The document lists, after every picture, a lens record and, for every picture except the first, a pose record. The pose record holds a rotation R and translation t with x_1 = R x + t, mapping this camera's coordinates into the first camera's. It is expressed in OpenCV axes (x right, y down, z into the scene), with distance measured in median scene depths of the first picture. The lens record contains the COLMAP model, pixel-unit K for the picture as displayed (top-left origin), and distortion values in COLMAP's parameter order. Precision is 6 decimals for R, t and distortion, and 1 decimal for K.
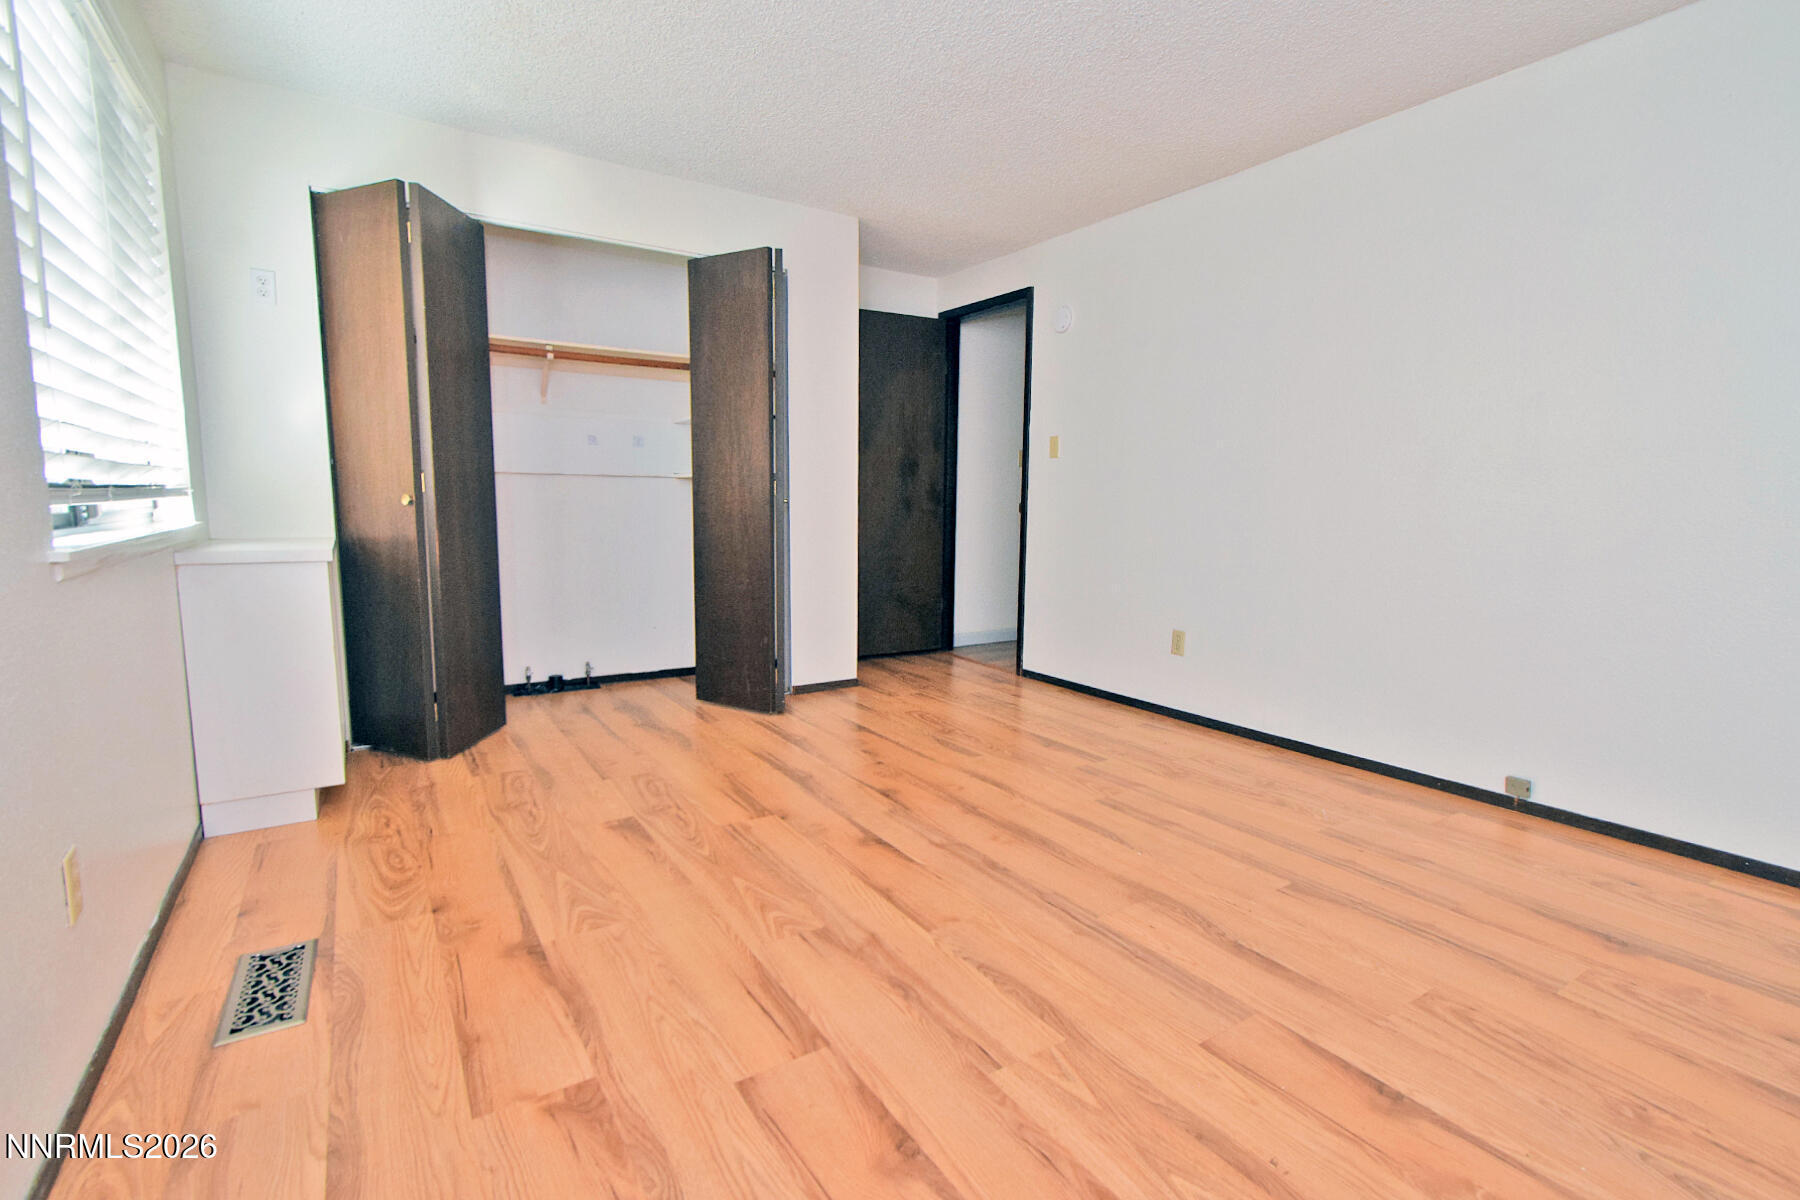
lens RADIAL K [[841.5, 0, 900.0], [0, 841.5, 600.0], [0, 0, 1]] dist [-0.001888, -0.000135]
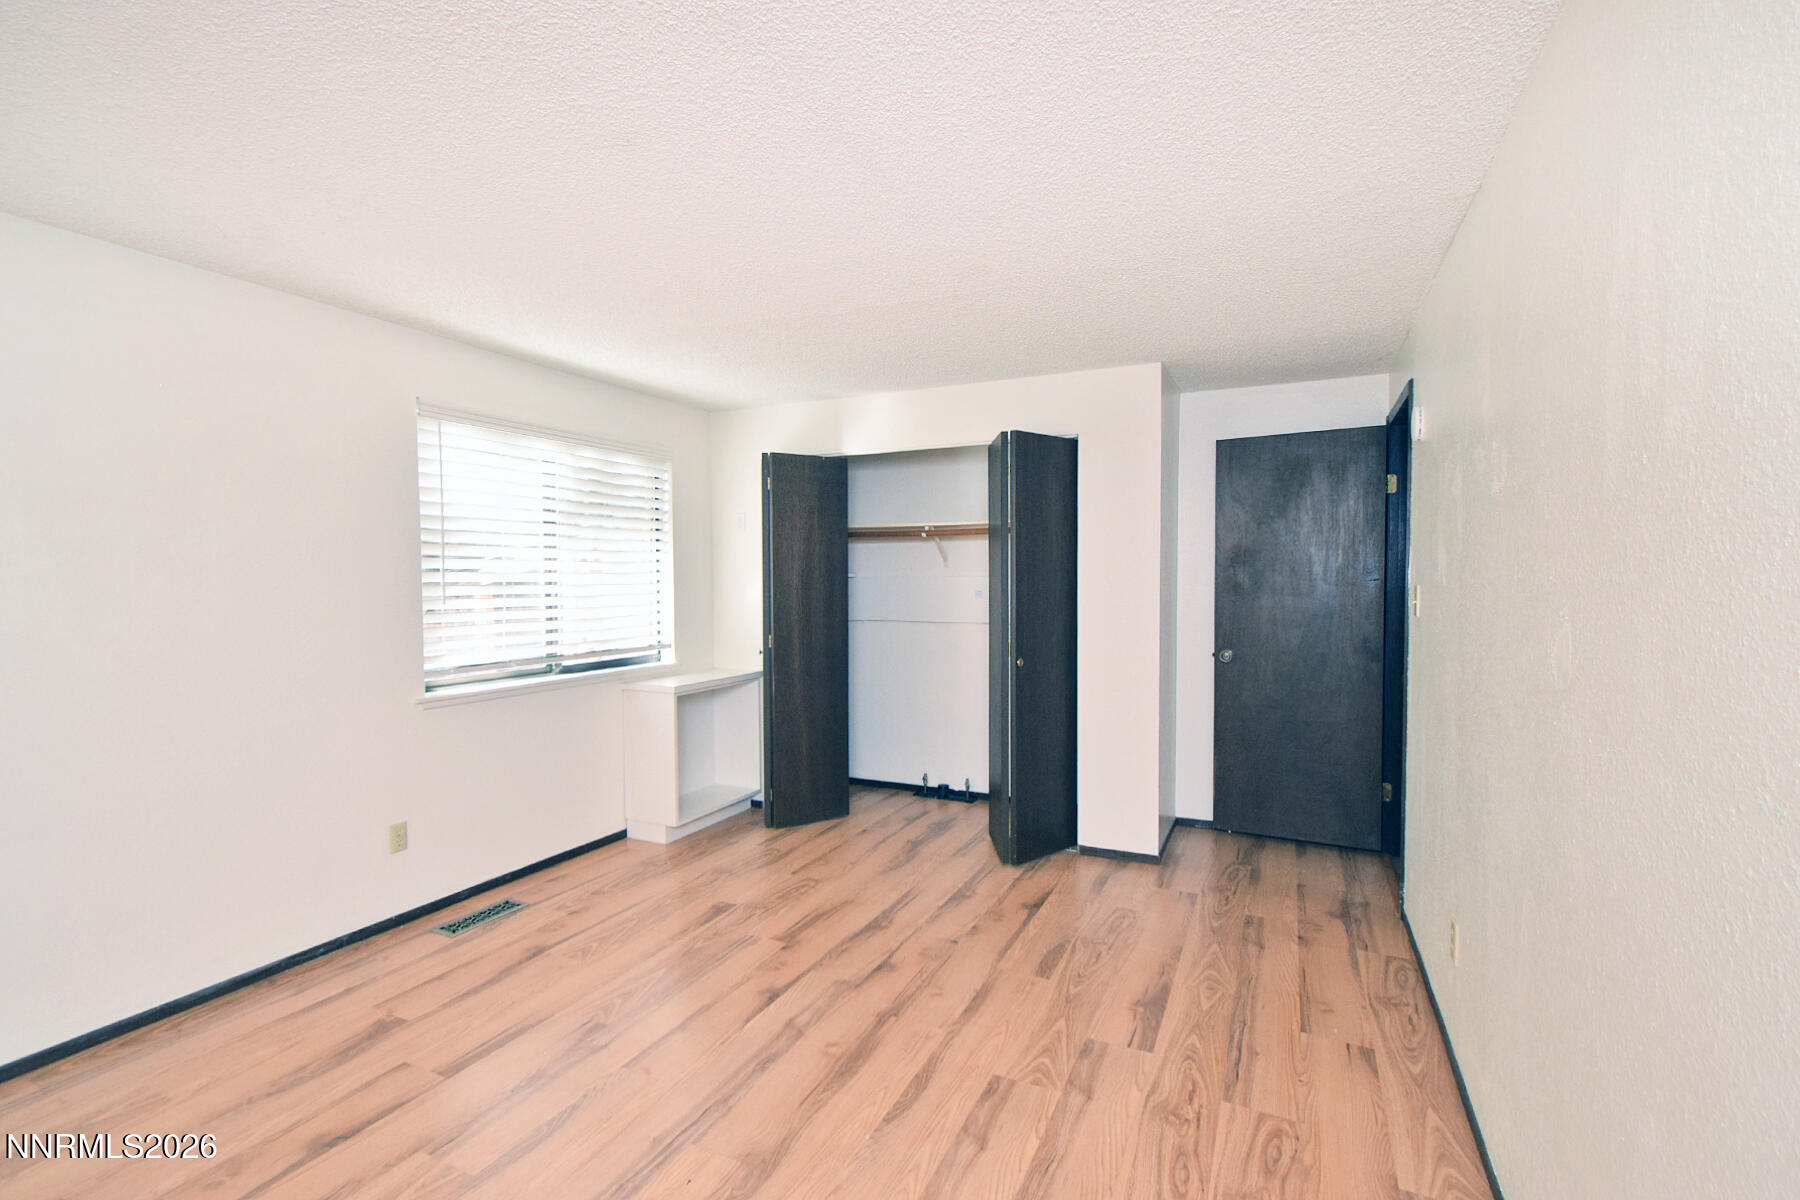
lens RADIAL K [[807.9, 0, 900.0], [0, 807.9, 600.0], [0, 0, 1]] dist [0.003209, -0.000066]
pose [[0.519573, 0.007360, -0.854394, 0.869675], [-0.092306, 0.994594, -0.047565, -0.180464], [0.849425, 0.103579, 0.517444, 0.471875]]
